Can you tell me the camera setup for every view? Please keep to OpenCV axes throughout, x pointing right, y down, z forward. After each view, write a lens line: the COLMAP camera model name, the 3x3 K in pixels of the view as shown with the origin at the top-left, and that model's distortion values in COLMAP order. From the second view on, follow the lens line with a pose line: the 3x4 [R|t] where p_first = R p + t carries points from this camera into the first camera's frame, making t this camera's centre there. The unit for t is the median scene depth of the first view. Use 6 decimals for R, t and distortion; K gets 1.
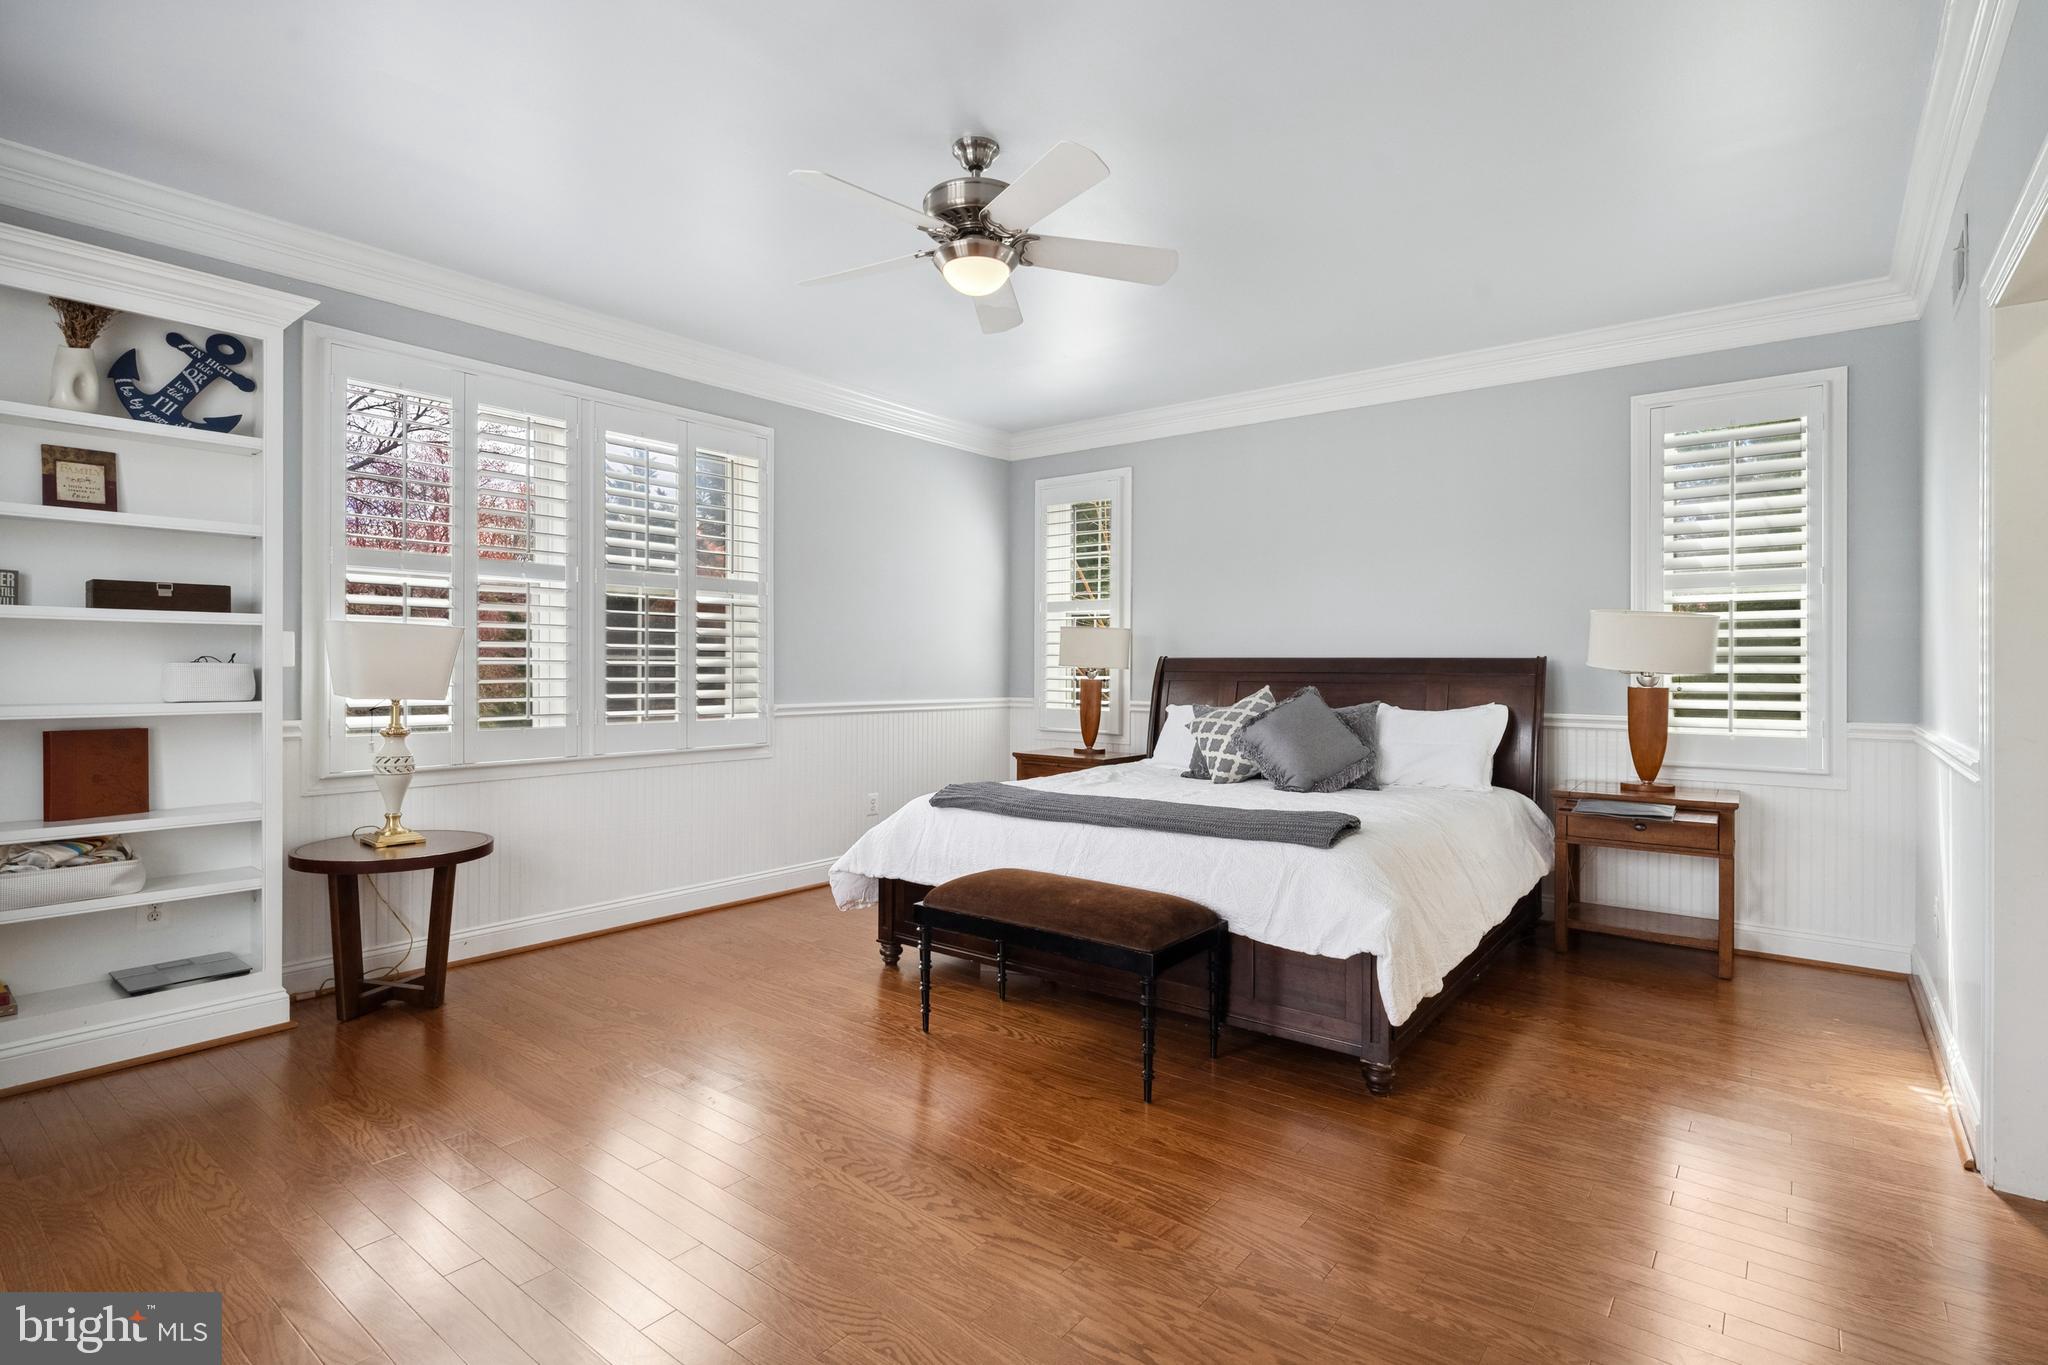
lens RADIAL K [[1012.5, 0, 1007.4], [0, 1012.5, 668.5], [0, 0, 1]] dist [-0.000393, -0.000369]
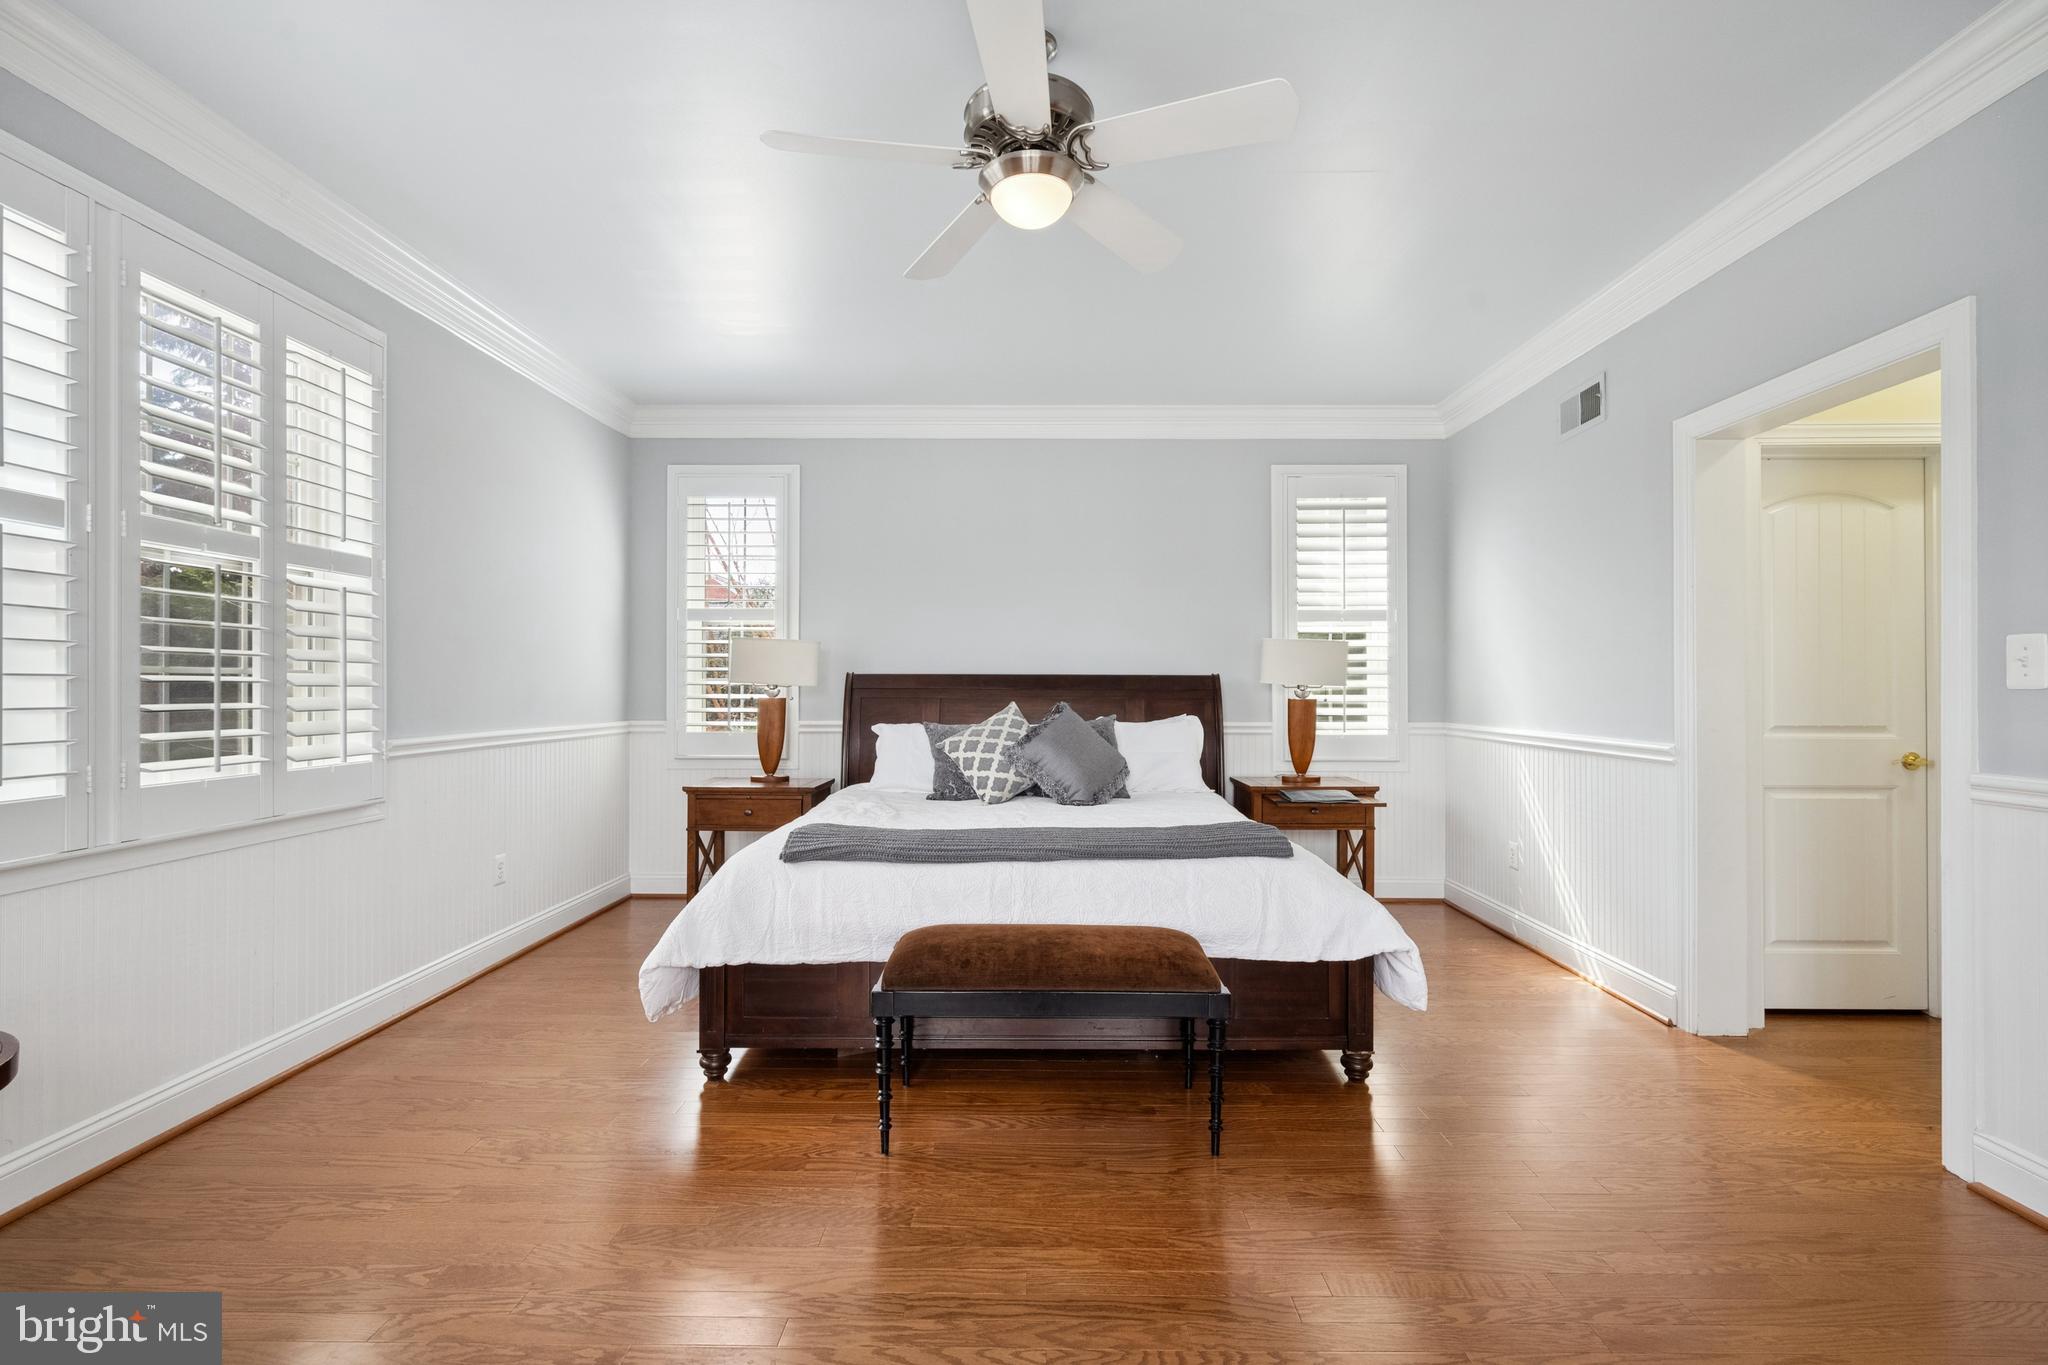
lens RADIAL K [[951.9, 0, 1029.5], [0, 951.9, 682.8], [0, 0, 1]] dist [-0.000811, -0.000183]
pose [[0.780694, -0.001645, 0.624911, -0.341142], [0.003478, 0.999992, -0.001713, -0.000371], [-0.624904, 0.003511, 0.780694, 0.273349]]
